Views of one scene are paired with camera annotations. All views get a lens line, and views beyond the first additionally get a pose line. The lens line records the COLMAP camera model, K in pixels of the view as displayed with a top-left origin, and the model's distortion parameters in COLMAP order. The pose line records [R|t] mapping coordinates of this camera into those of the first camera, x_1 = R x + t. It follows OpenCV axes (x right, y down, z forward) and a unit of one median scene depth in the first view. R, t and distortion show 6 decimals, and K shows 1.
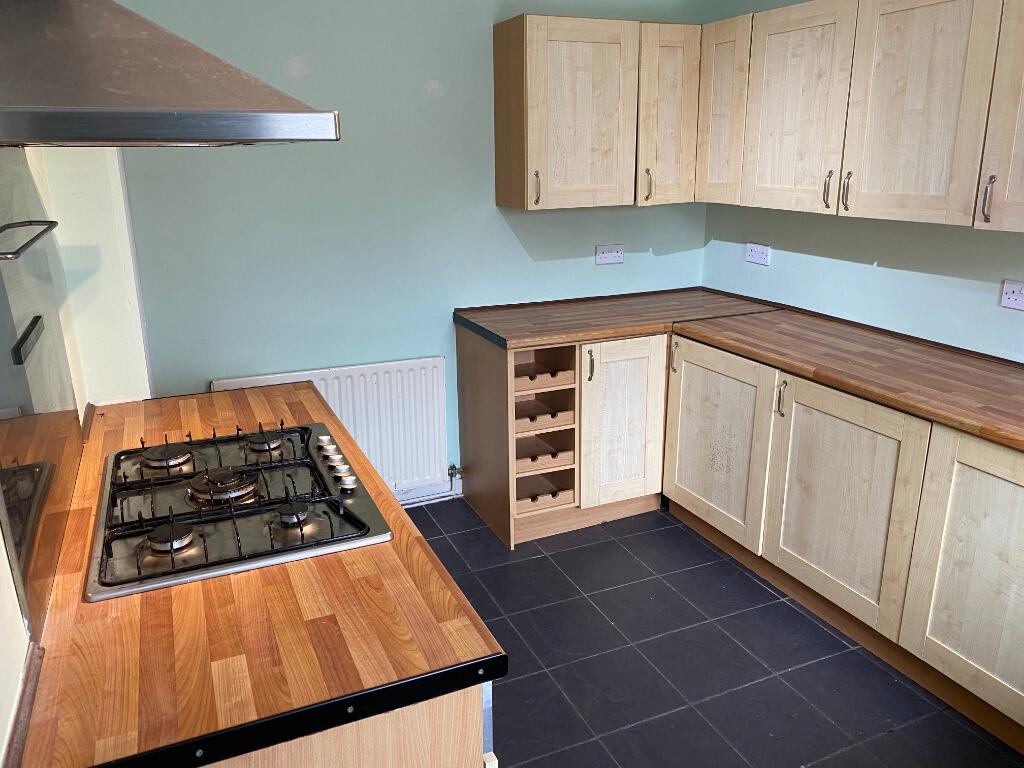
lens RADIAL K [[780.4, 0, 513.9], [0, 780.4, 383.8], [0, 0, 1]] dist [0.013977, -0.007772]
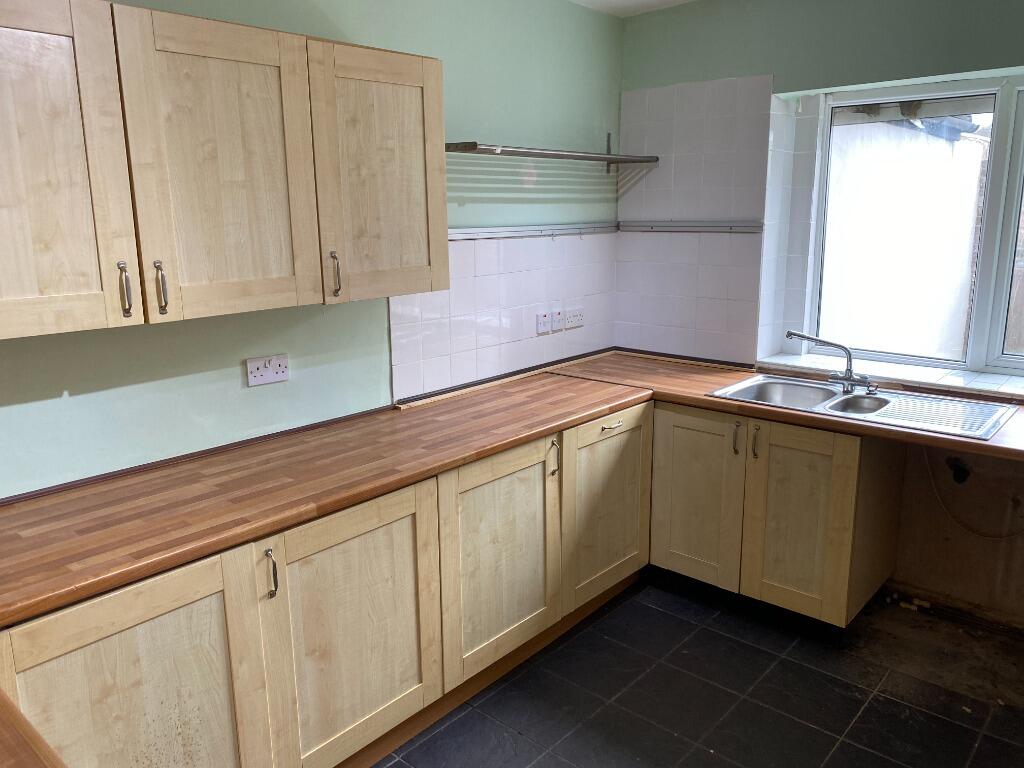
lens RADIAL K [[780.4, 0, 513.0], [0, 780.4, 378.5], [0, 0, 1]] dist [0.013977, -0.007772]
pose [[-0.413876, -0.177626, 0.892835, -0.379950], [0.280863, 0.908016, 0.310841, -0.329315], [-0.865923, 0.379414, -0.325918, 1.075500]]
